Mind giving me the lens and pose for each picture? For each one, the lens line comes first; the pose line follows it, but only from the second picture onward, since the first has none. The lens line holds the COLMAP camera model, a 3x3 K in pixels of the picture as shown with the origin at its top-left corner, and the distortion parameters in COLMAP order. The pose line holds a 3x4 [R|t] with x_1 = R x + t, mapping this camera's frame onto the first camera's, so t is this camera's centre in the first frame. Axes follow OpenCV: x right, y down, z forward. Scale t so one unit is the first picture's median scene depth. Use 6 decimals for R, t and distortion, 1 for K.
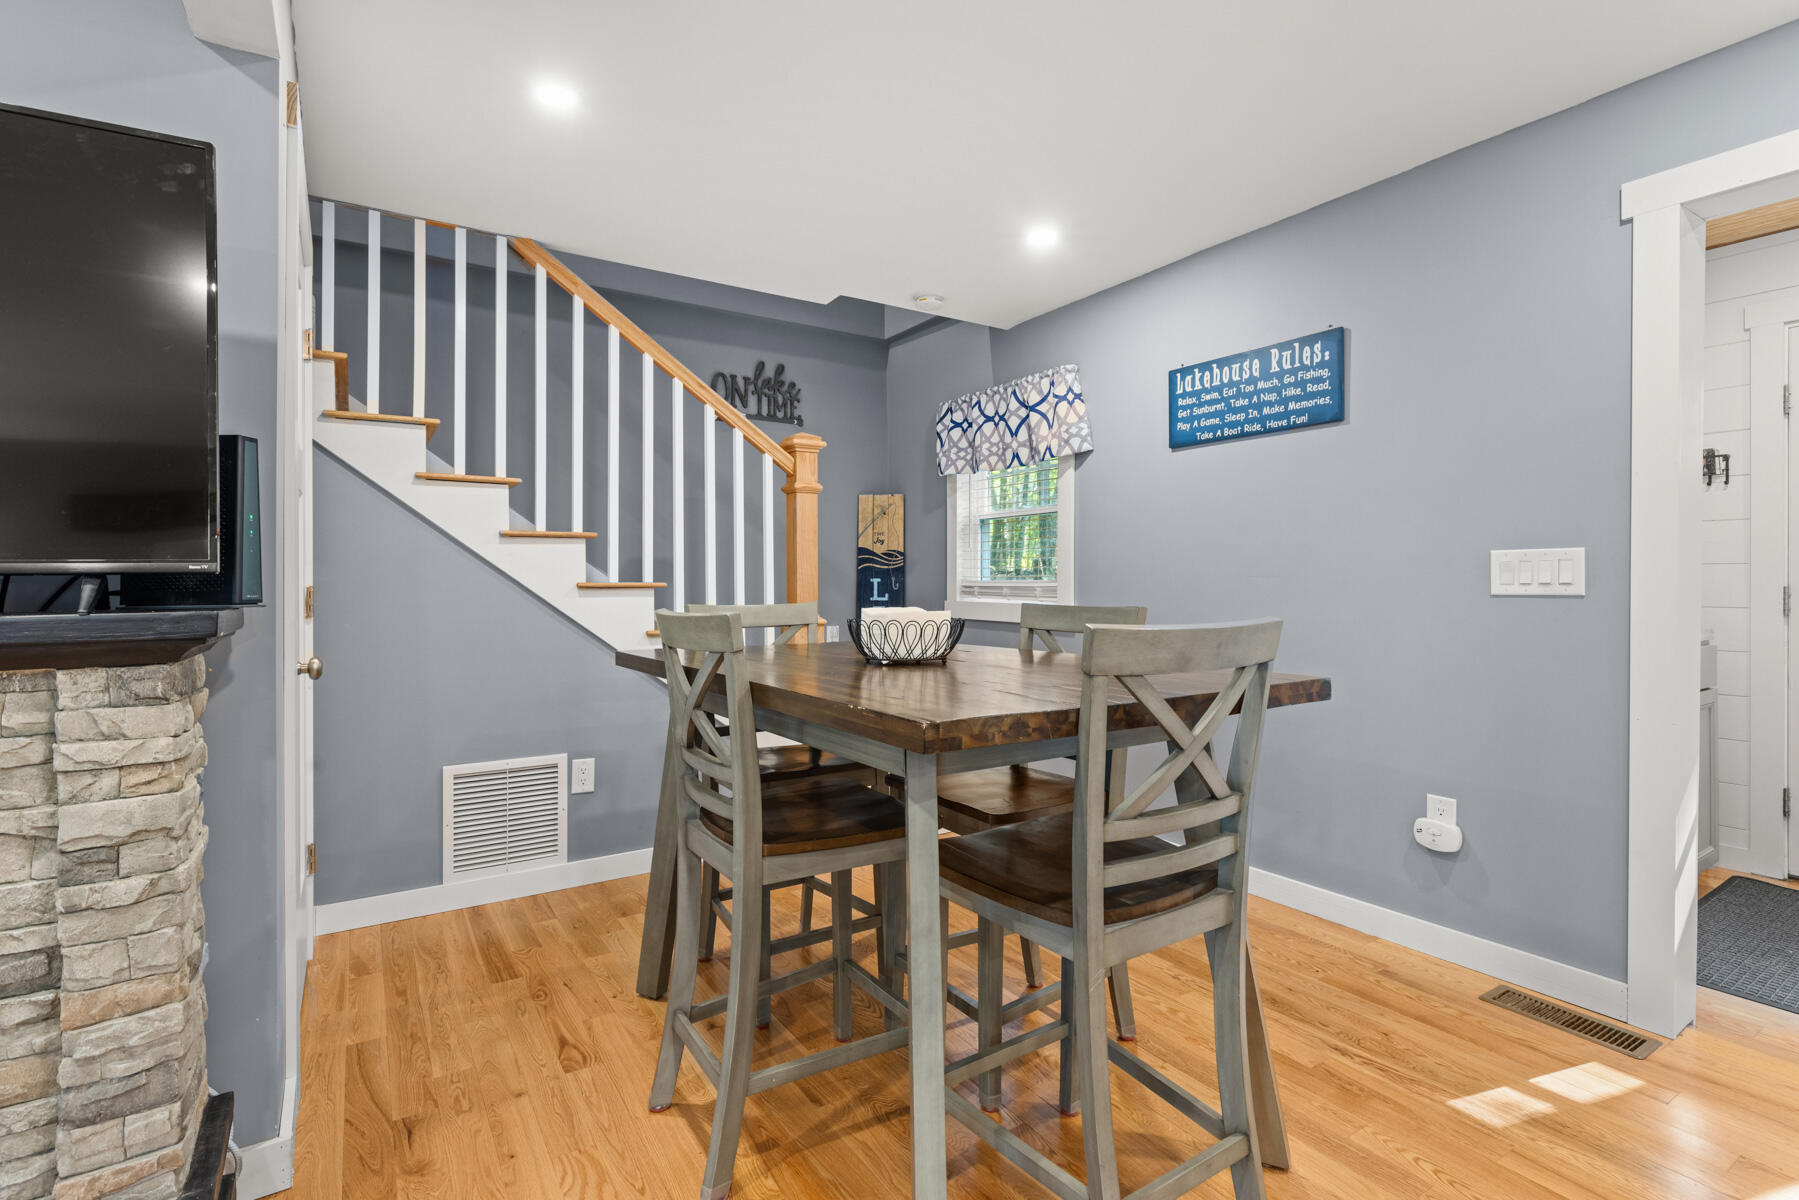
lens RADIAL K [[847.9, 0, 905.3], [0, 847.9, 574.2], [0, 0, 1]] dist [-0.001922, -0.000515]
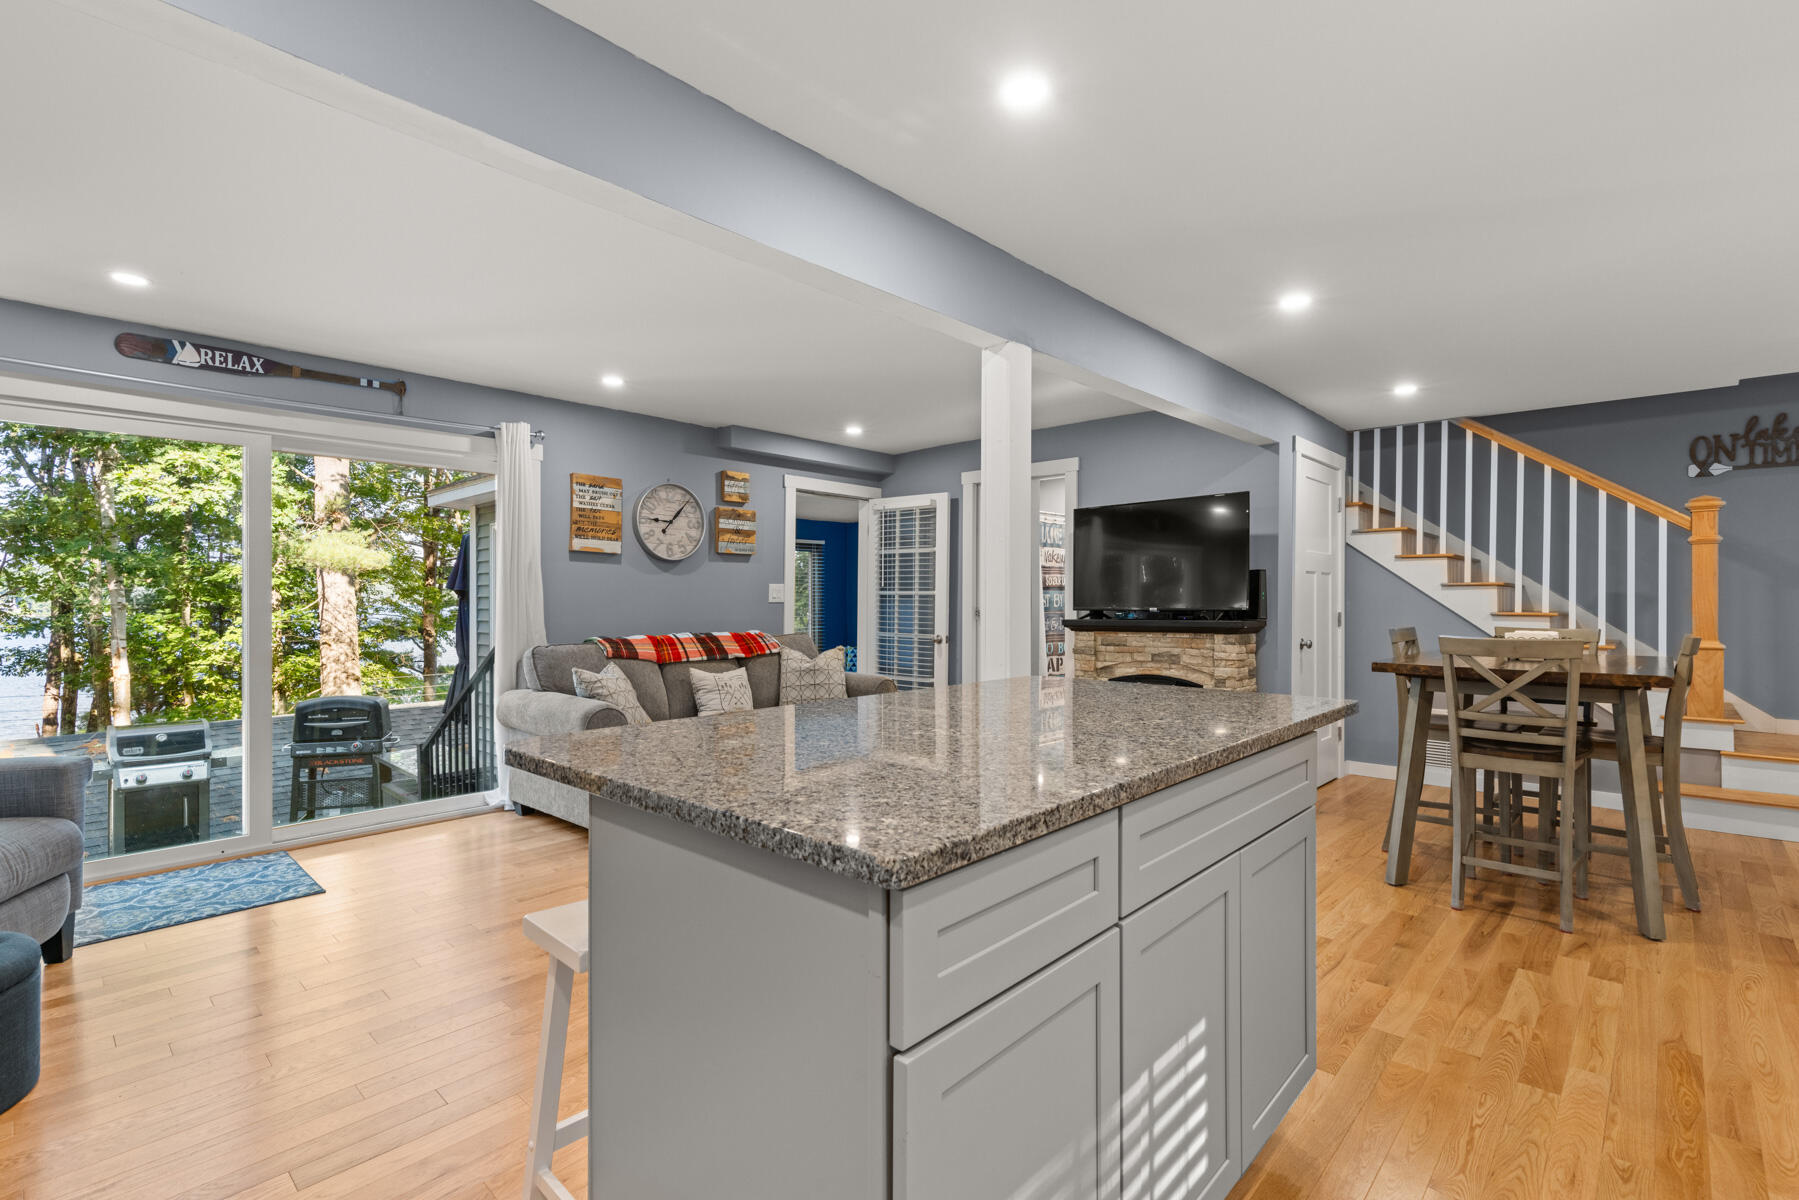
lens RADIAL K [[809.7, 0, 899.5], [0, 809.7, 600.0], [0, 0, 1]] dist [-0.000102, -0.000061]
pose [[0.227820, 0.002369, -0.973700, 0.770642], [0.004771, 0.999982, 0.003549, -0.022646], [0.973692, -0.005454, 0.227805, -0.429362]]
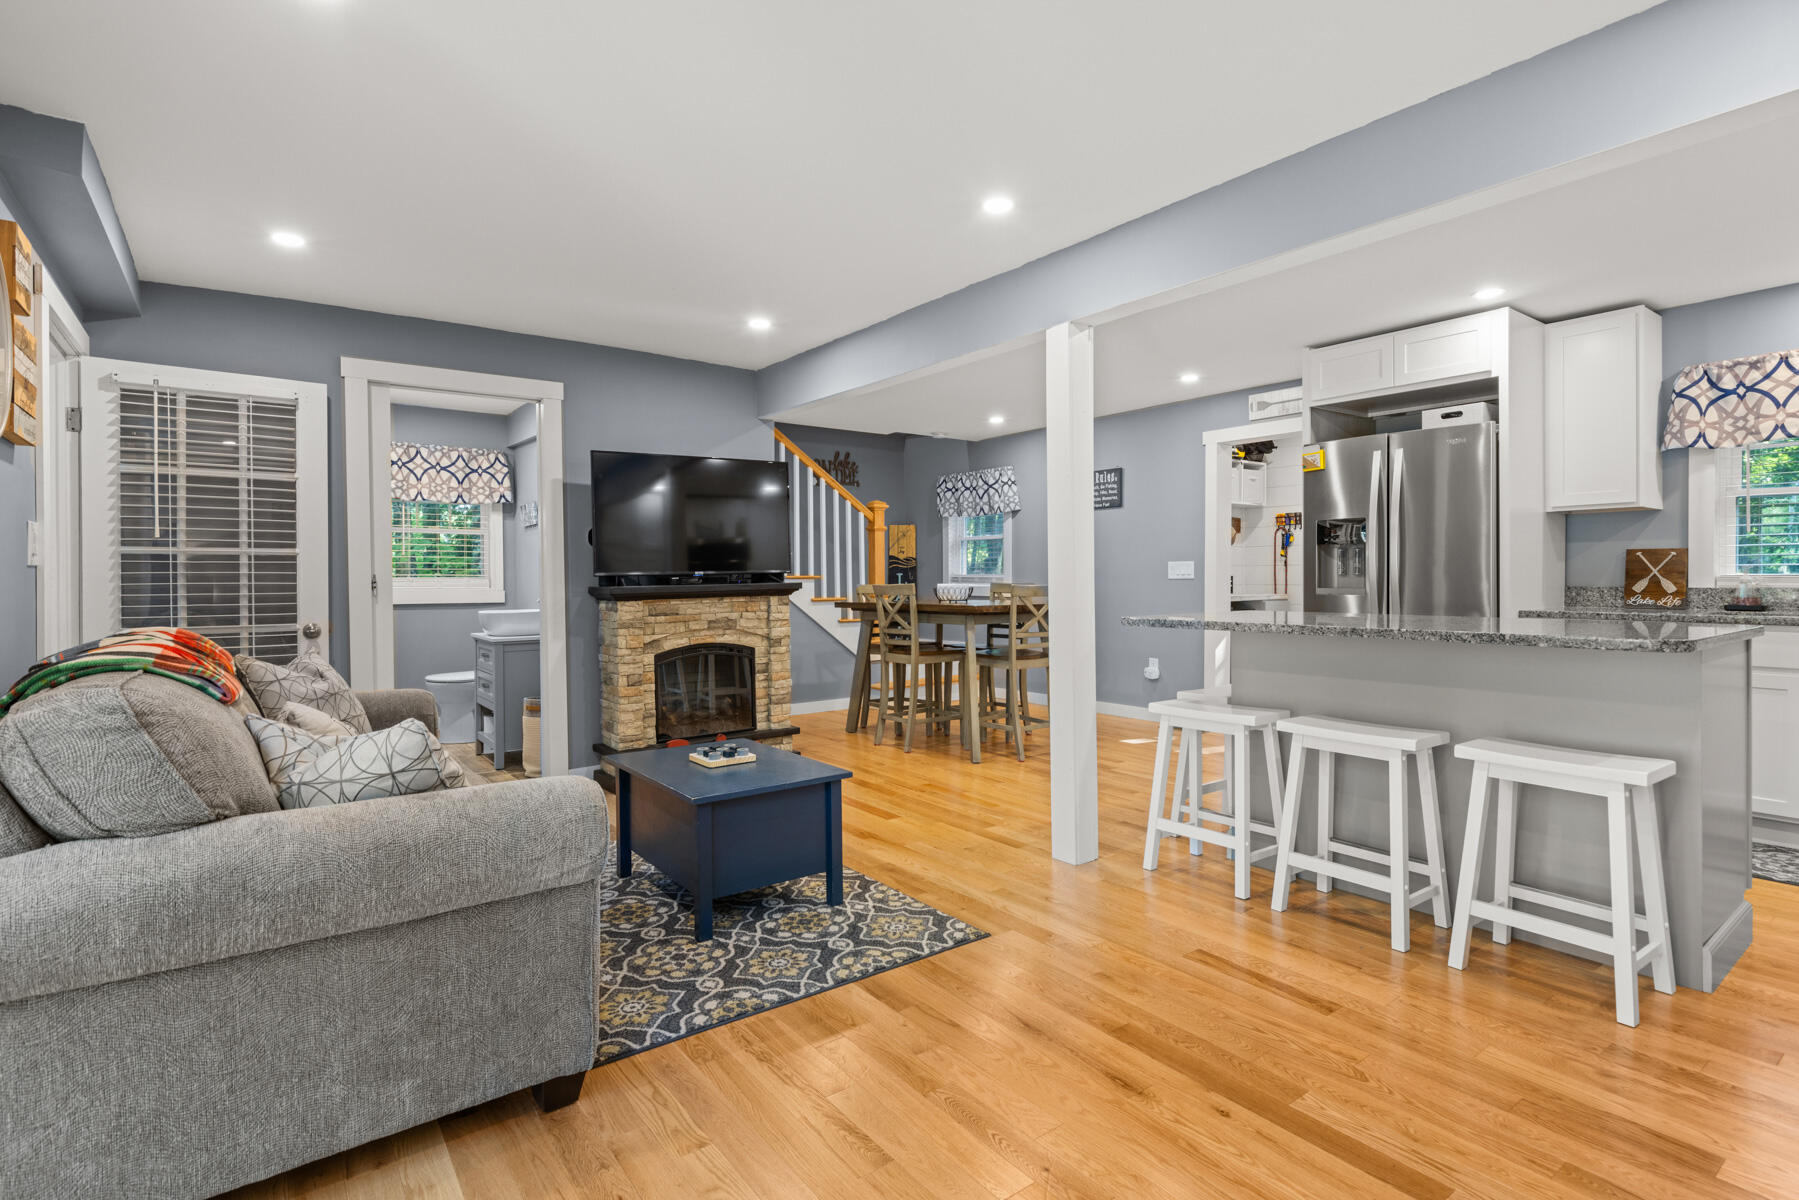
lens RADIAL K [[898.1, 0, 900.2], [0, 898.1, 573.3], [0, 0, 1]] dist [0.001278, 0.000214]
pose [[0.997944, -0.004704, 0.063917, -0.201930], [0.004344, 0.999974, 0.005776, -0.008076], [-0.063943, -0.005486, 0.997938, -1.112439]]
